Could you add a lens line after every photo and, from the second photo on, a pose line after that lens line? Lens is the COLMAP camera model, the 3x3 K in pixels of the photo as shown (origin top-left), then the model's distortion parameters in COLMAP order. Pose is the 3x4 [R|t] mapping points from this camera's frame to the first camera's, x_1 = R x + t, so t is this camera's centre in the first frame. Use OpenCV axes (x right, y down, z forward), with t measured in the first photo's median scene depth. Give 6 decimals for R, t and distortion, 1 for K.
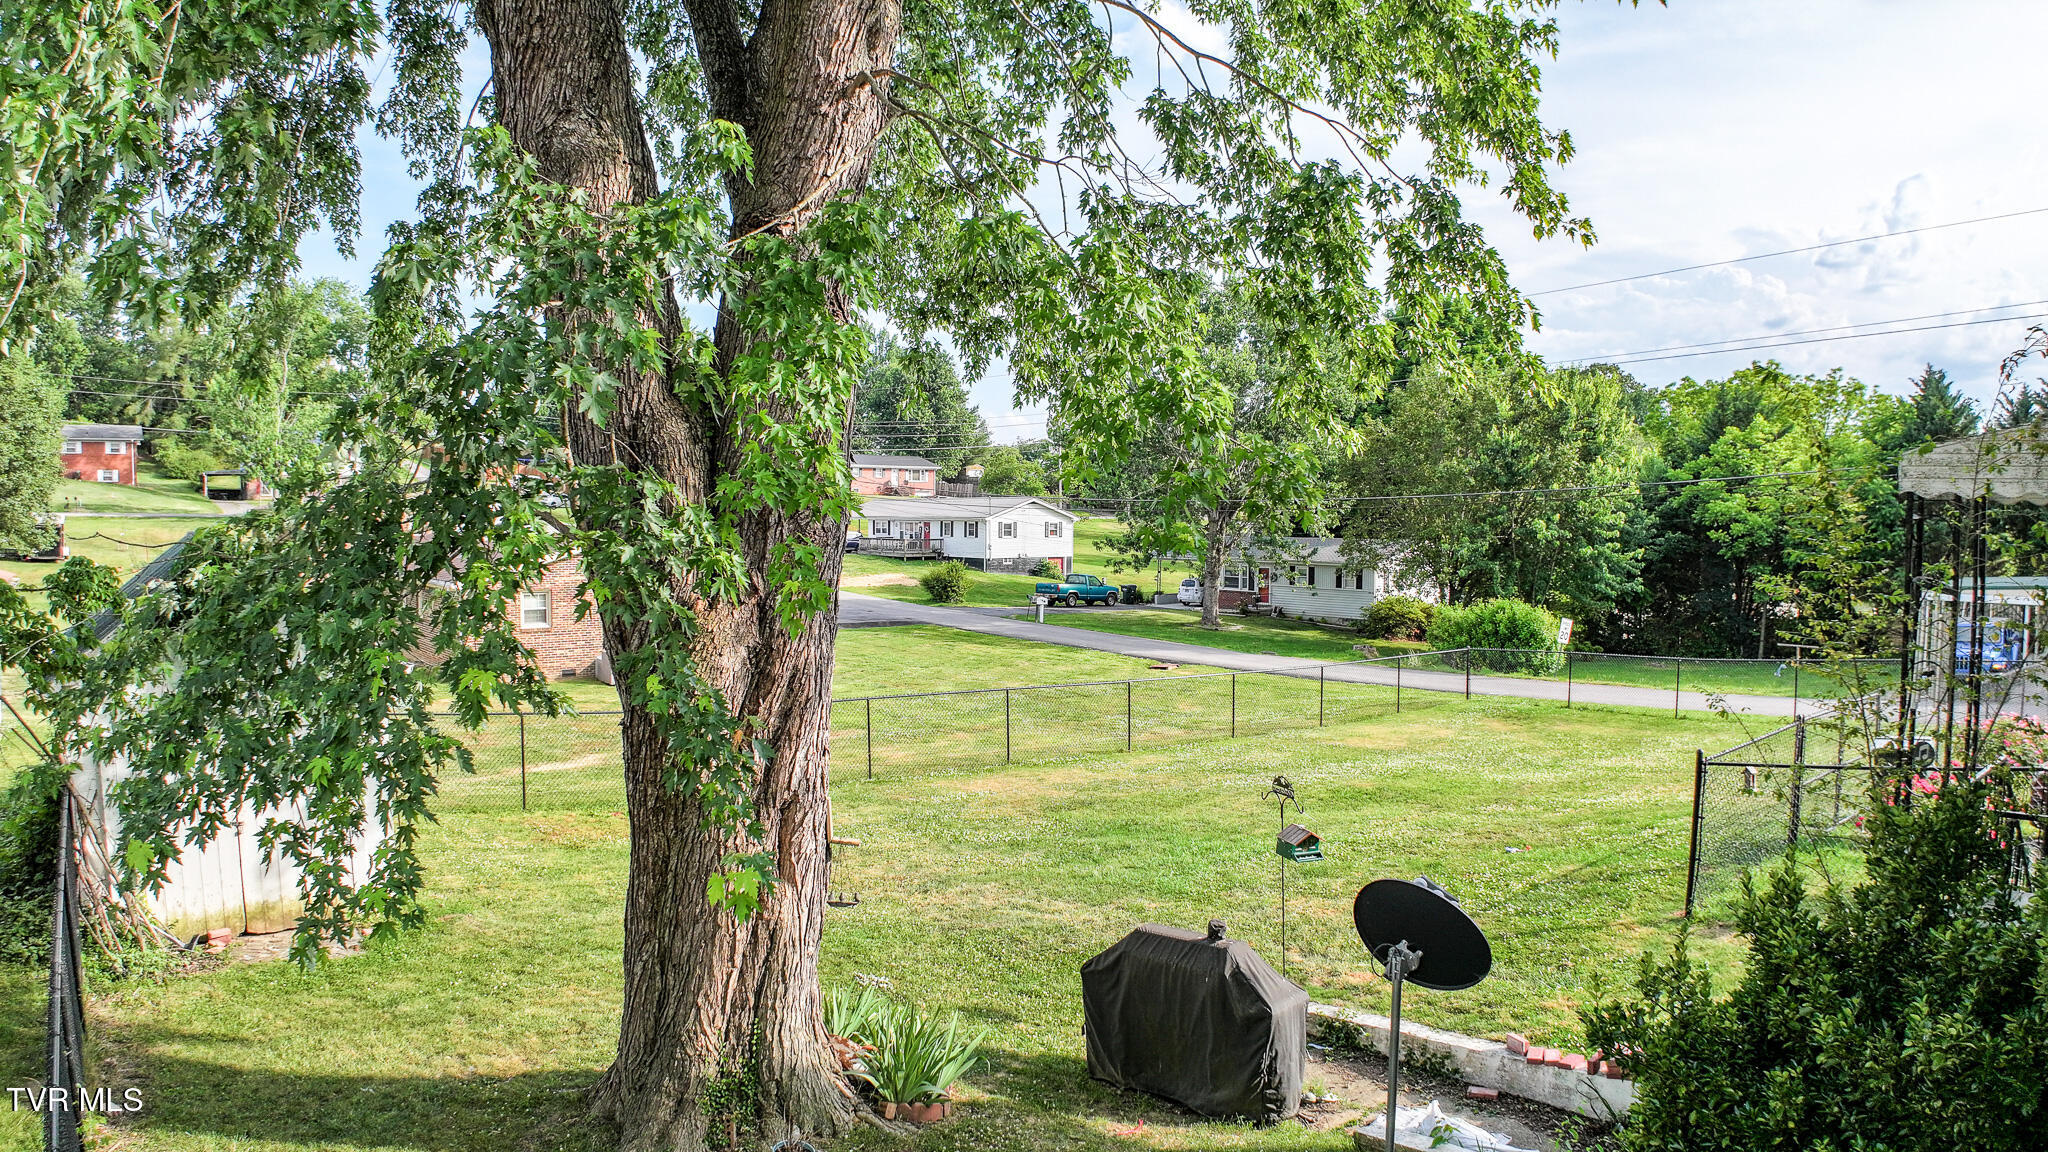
lens RADIAL K [[1268.5, 0, 1023.7], [0, 1268.5, 579.5], [0, 0, 1]] dist [-0.176129, 0.026708]
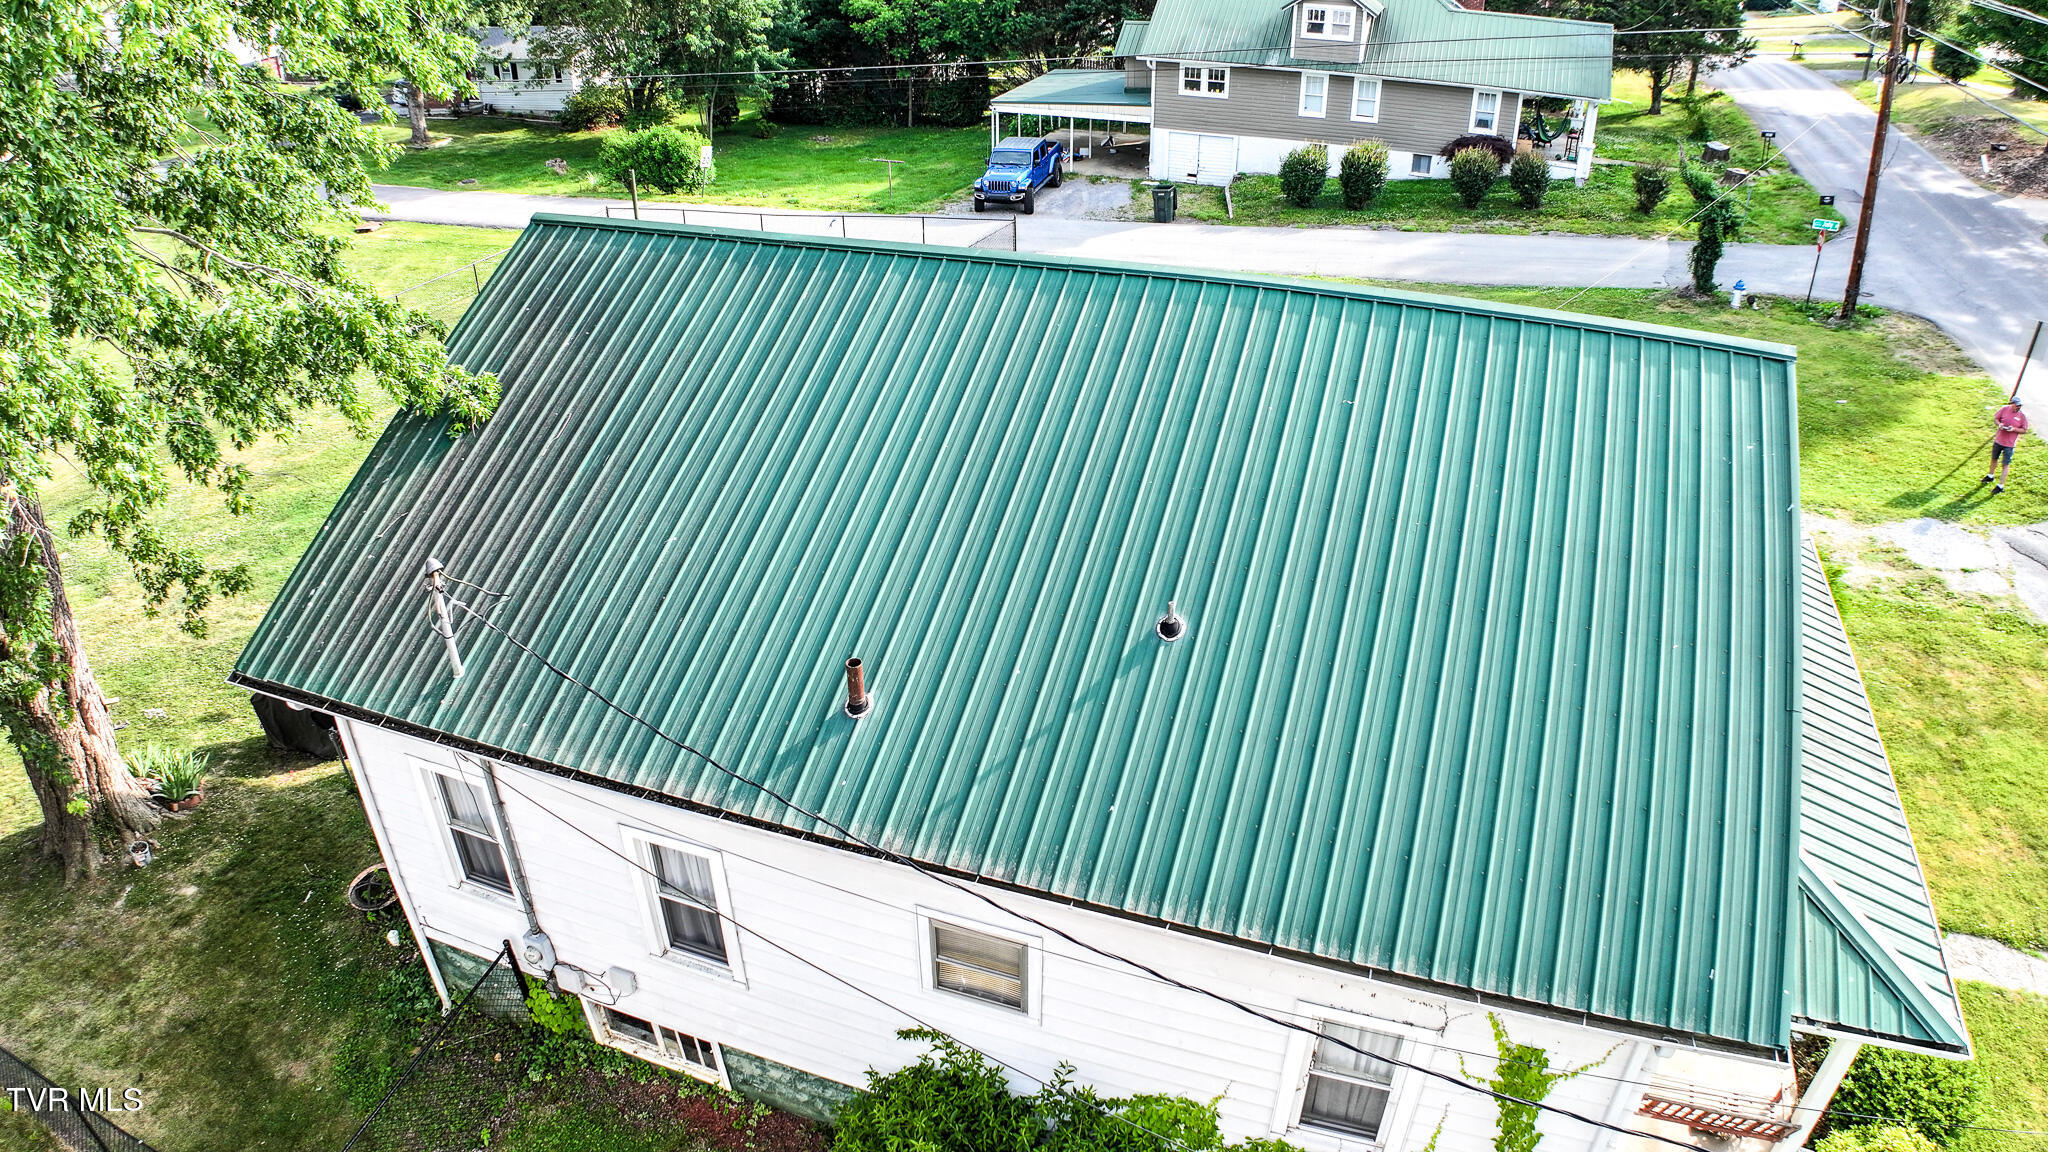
lens RADIAL K [[1268.5, 0, 1021.4], [0, 1268.5, 586.8], [0, 0, 1]] dist [-0.176129, 0.026708]
pose [[0.858122, -0.271584, 0.435740, 0.068927], [0.029348, 0.873214, 0.486453, -0.149784], [-0.512607, -0.404648, 0.757294, -0.203171]]
